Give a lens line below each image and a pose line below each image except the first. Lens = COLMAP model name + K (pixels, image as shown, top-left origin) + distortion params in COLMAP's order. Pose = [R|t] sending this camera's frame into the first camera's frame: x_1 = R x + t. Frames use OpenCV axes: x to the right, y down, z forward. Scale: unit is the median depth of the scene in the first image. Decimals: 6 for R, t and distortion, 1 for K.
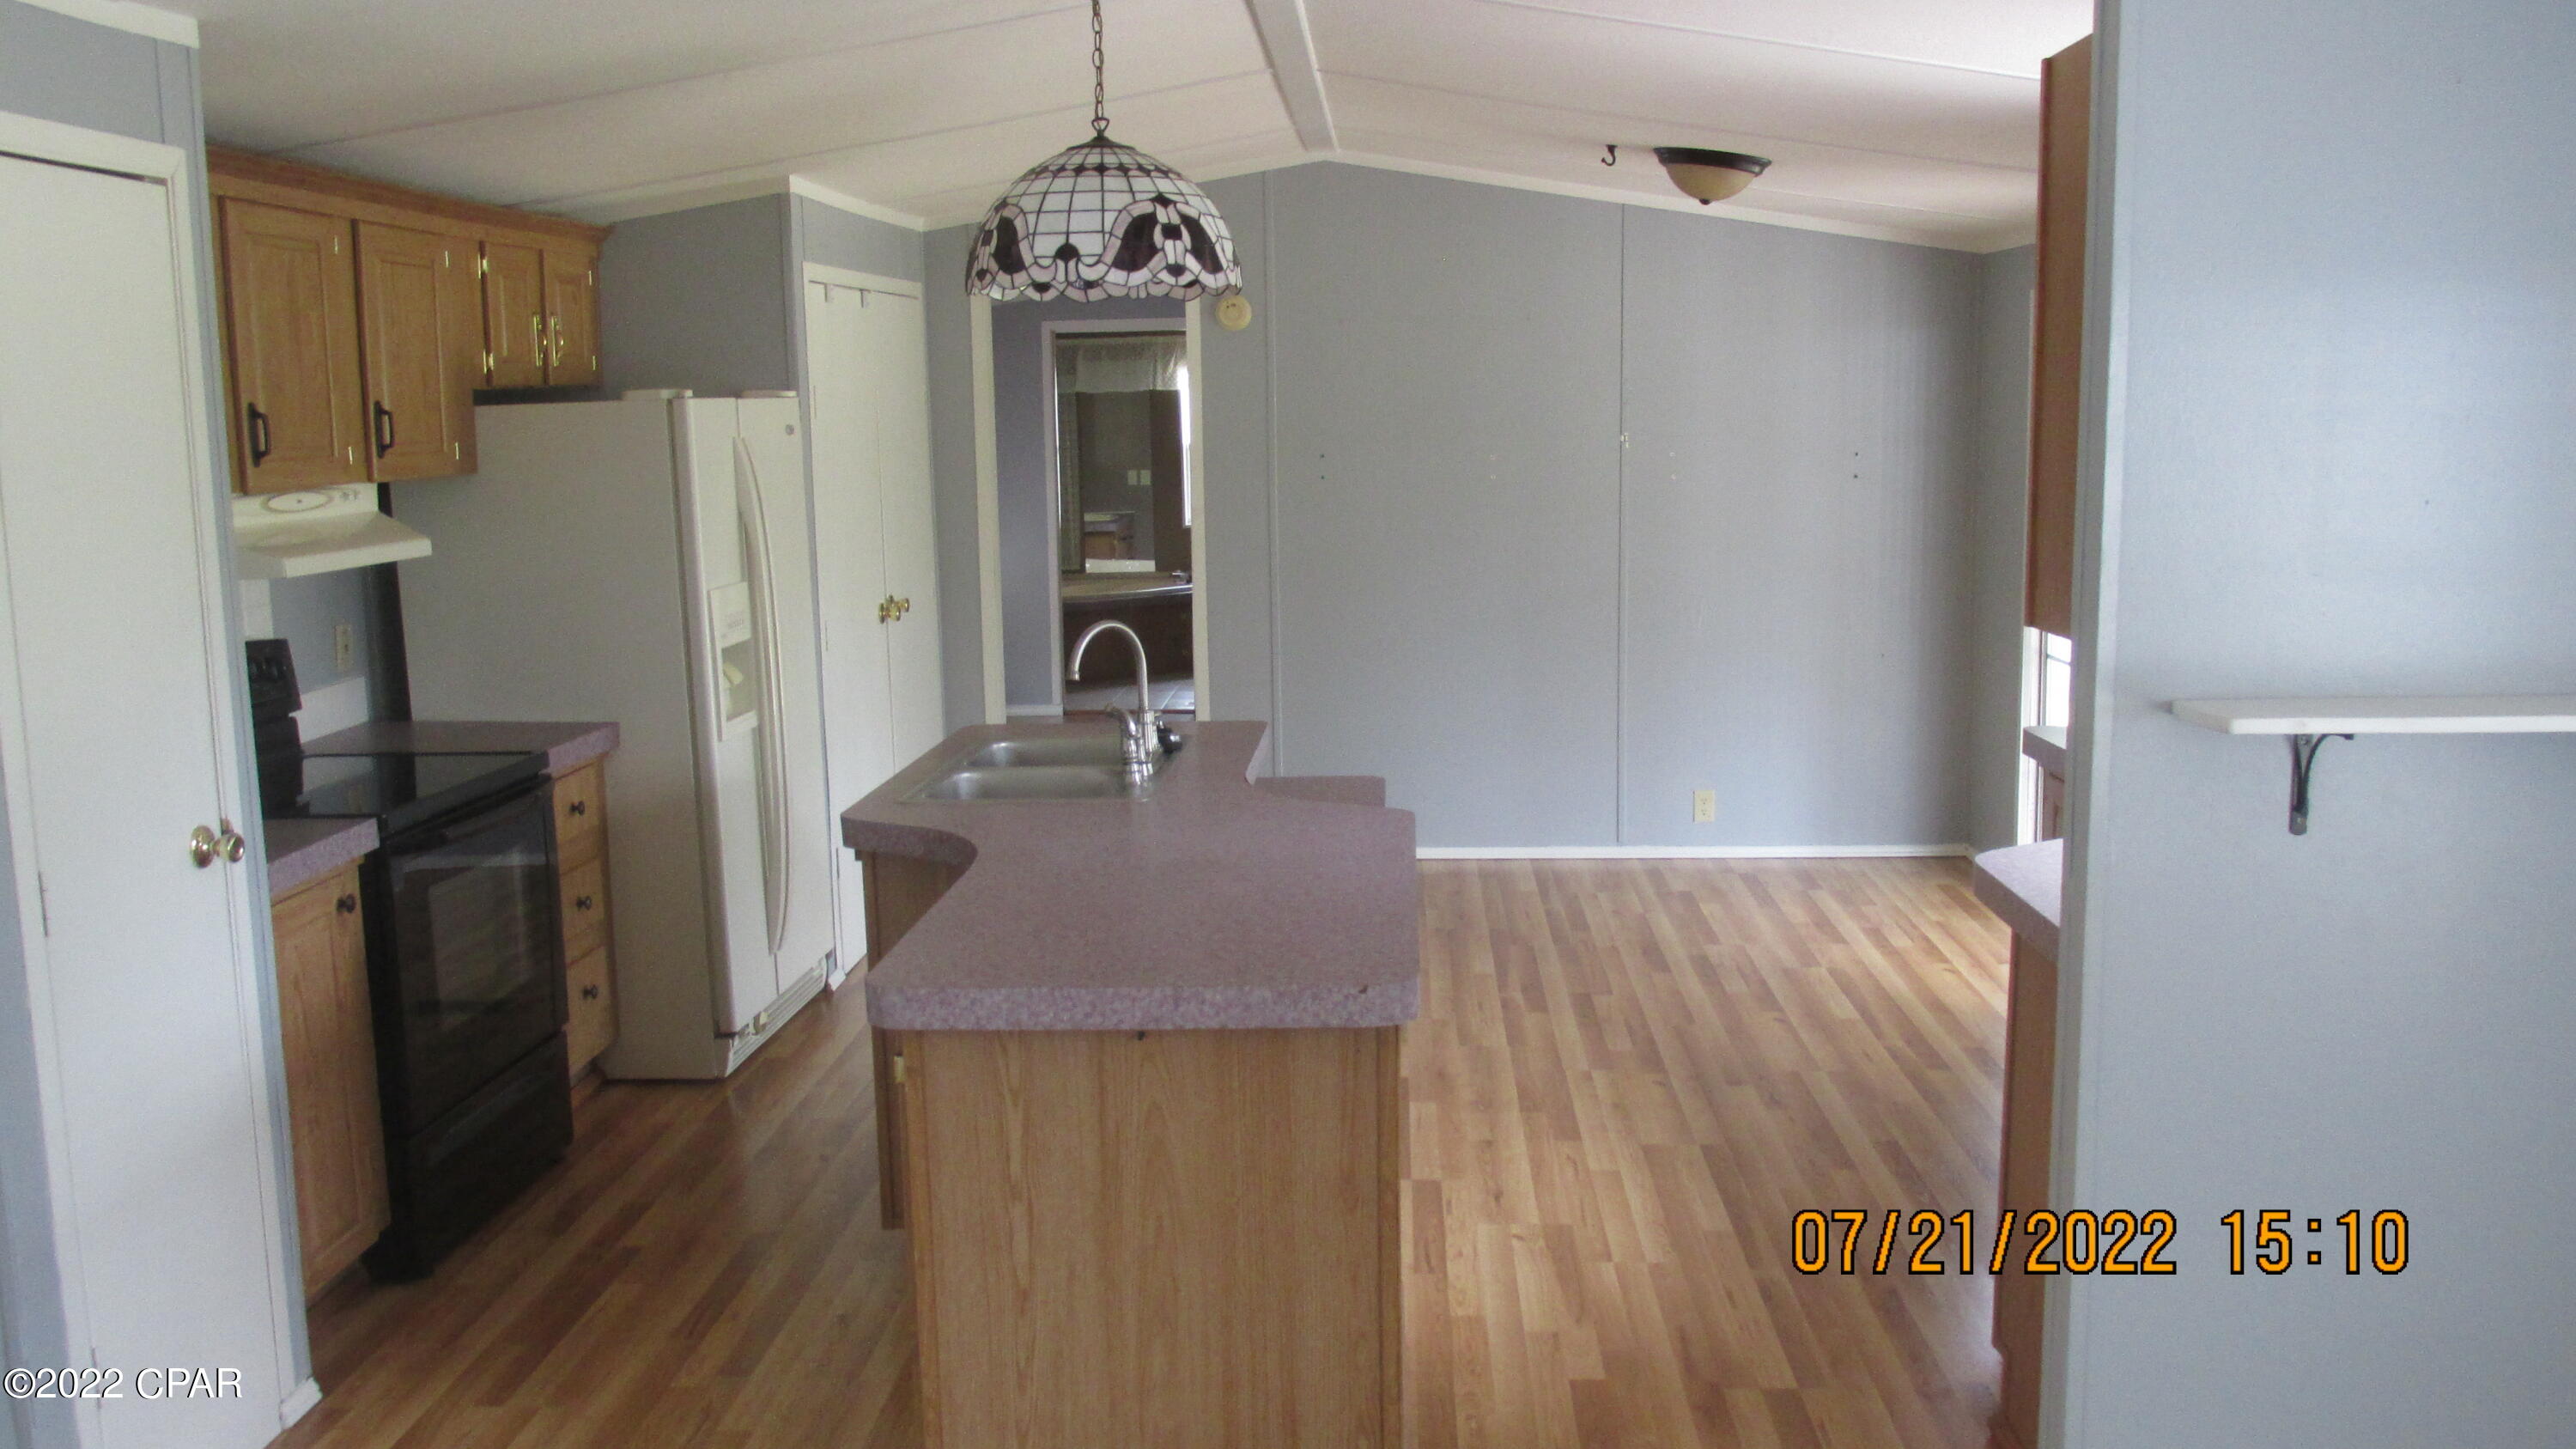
lens RADIAL K [[2133.9, 0, 1314.4], [0, 2133.9, 724.7], [0, 0, 1]] dist [-0.030626, 0.001166]
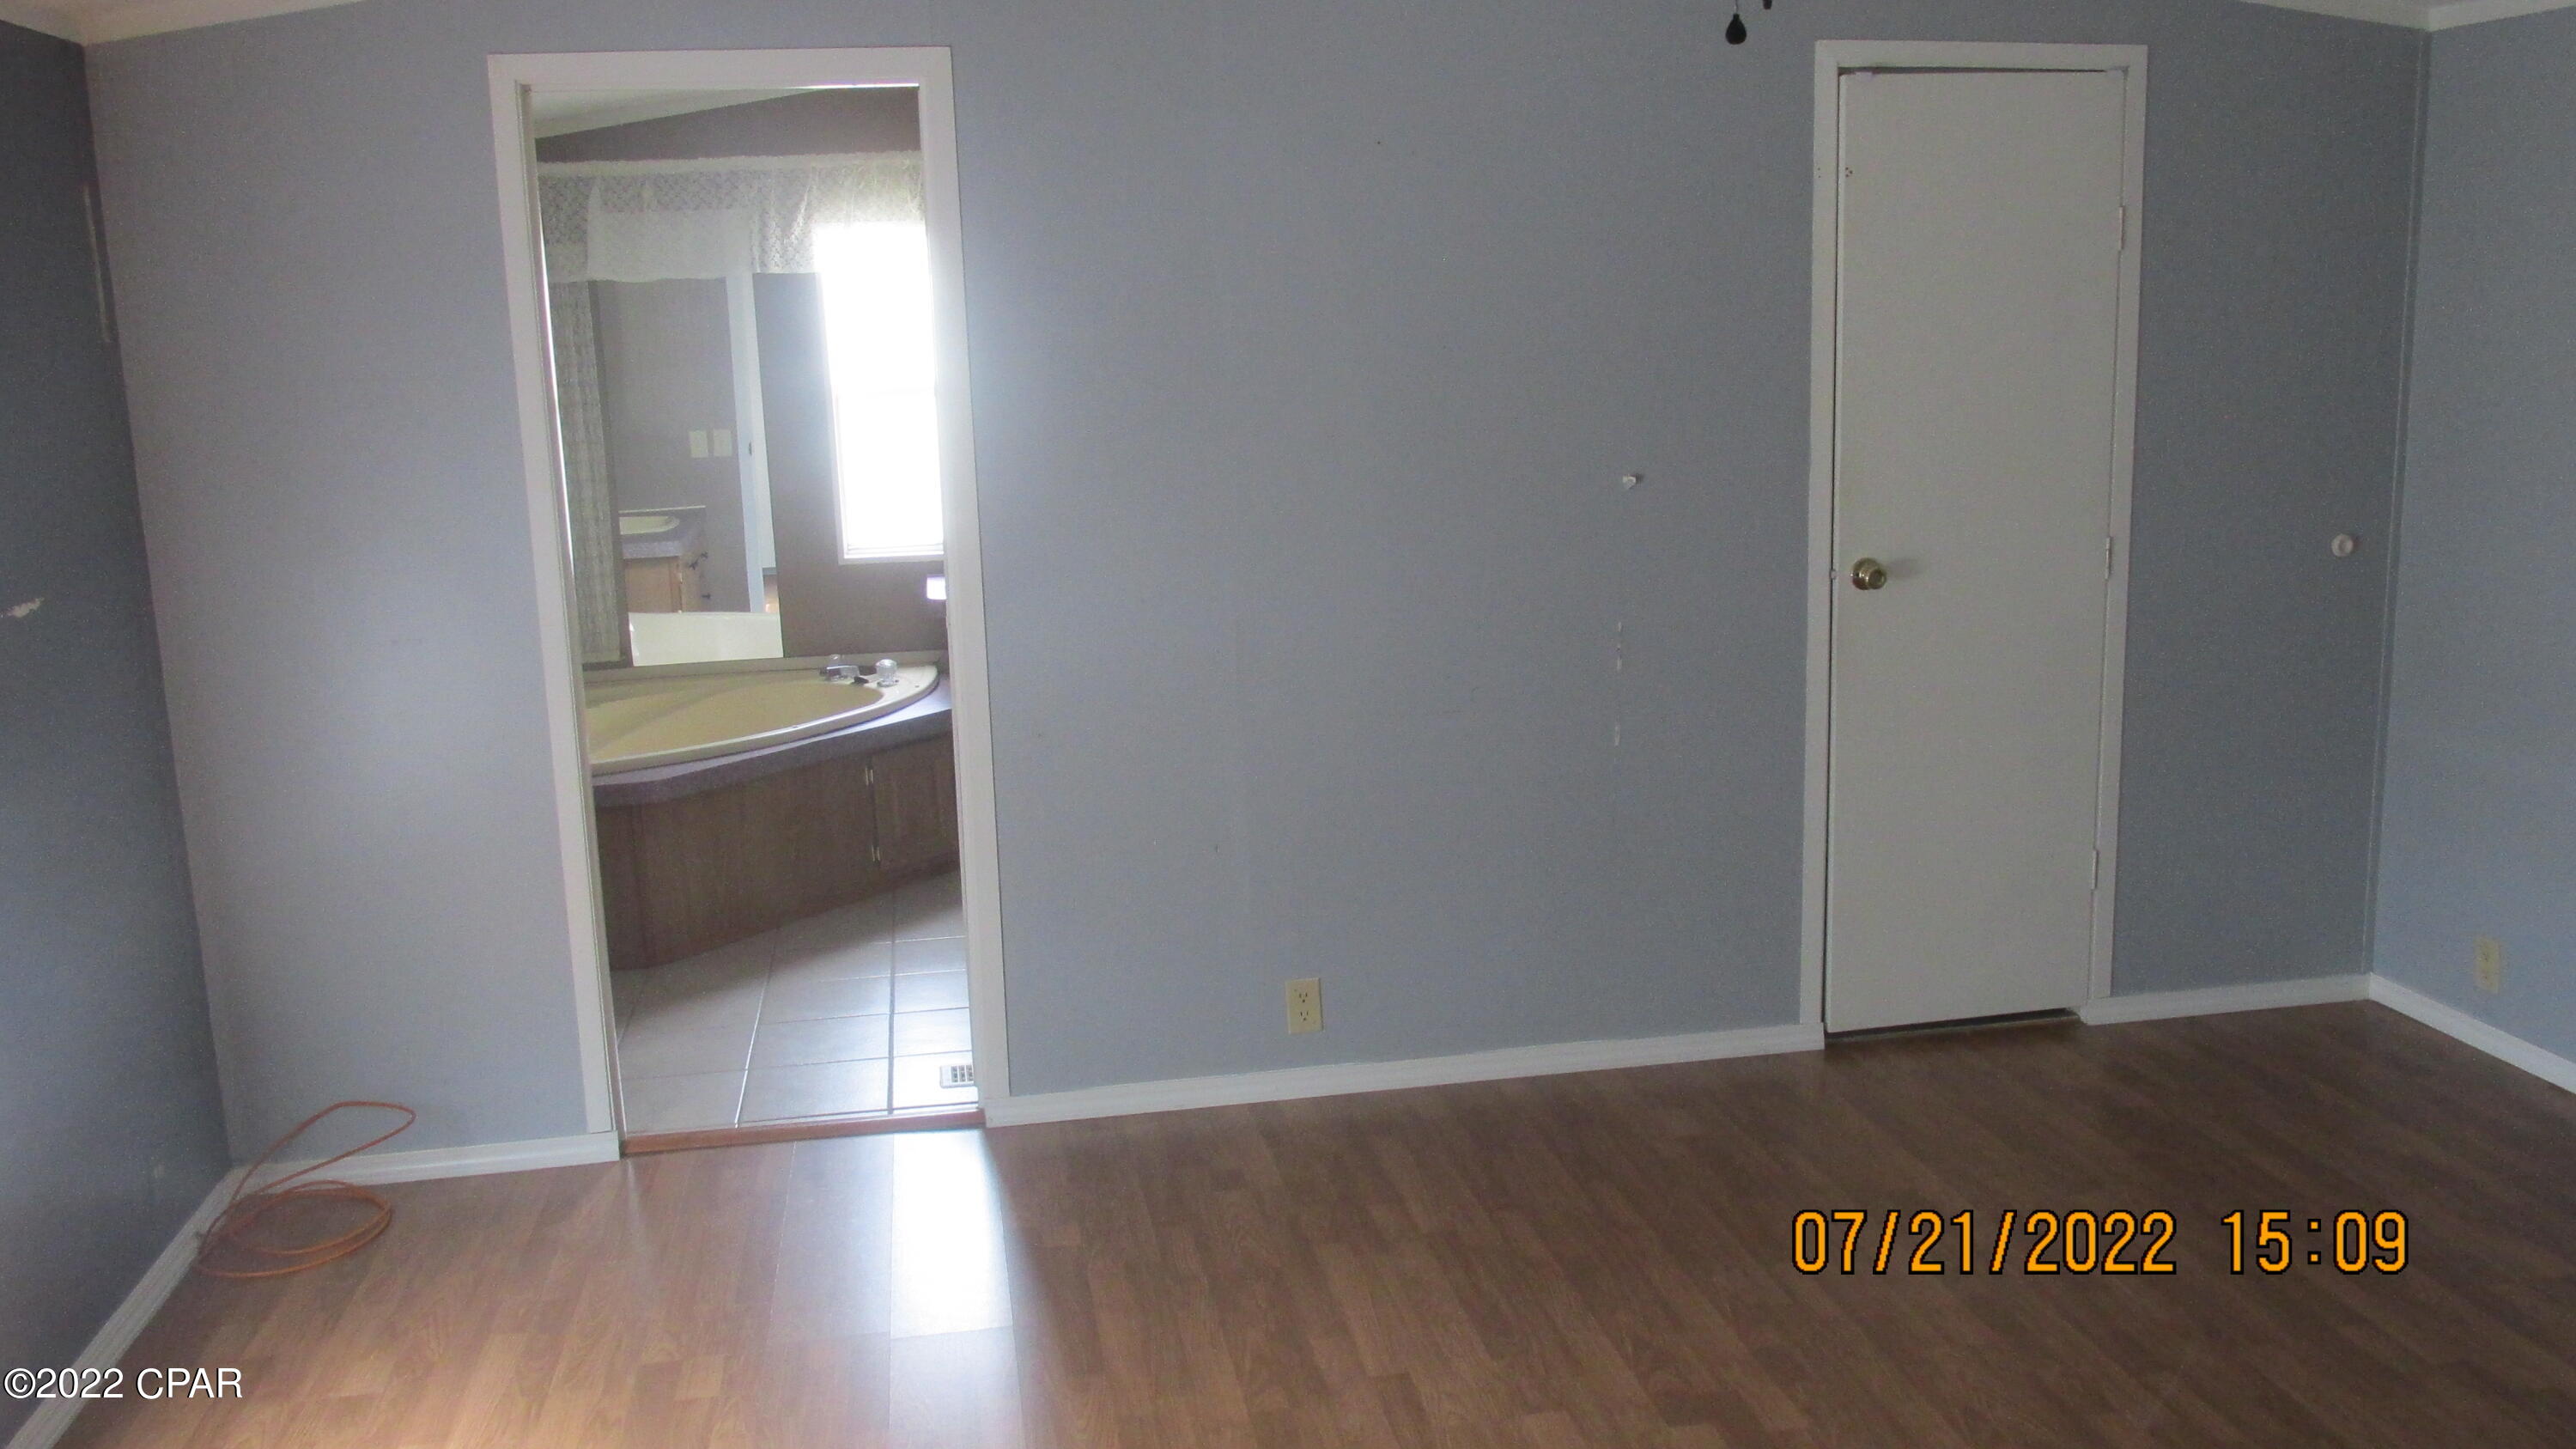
lens RADIAL K [[2133.9, 0, 1314.4], [0, 2133.9, 724.7], [0, 0, 1]] dist [-0.030626, 0.001166]
pose [[0.976102, -0.056746, 0.209773, -0.059639], [0.044656, 0.997081, 0.061929, -0.080722], [-0.212675, -0.051082, 0.975787, 0.505457]]
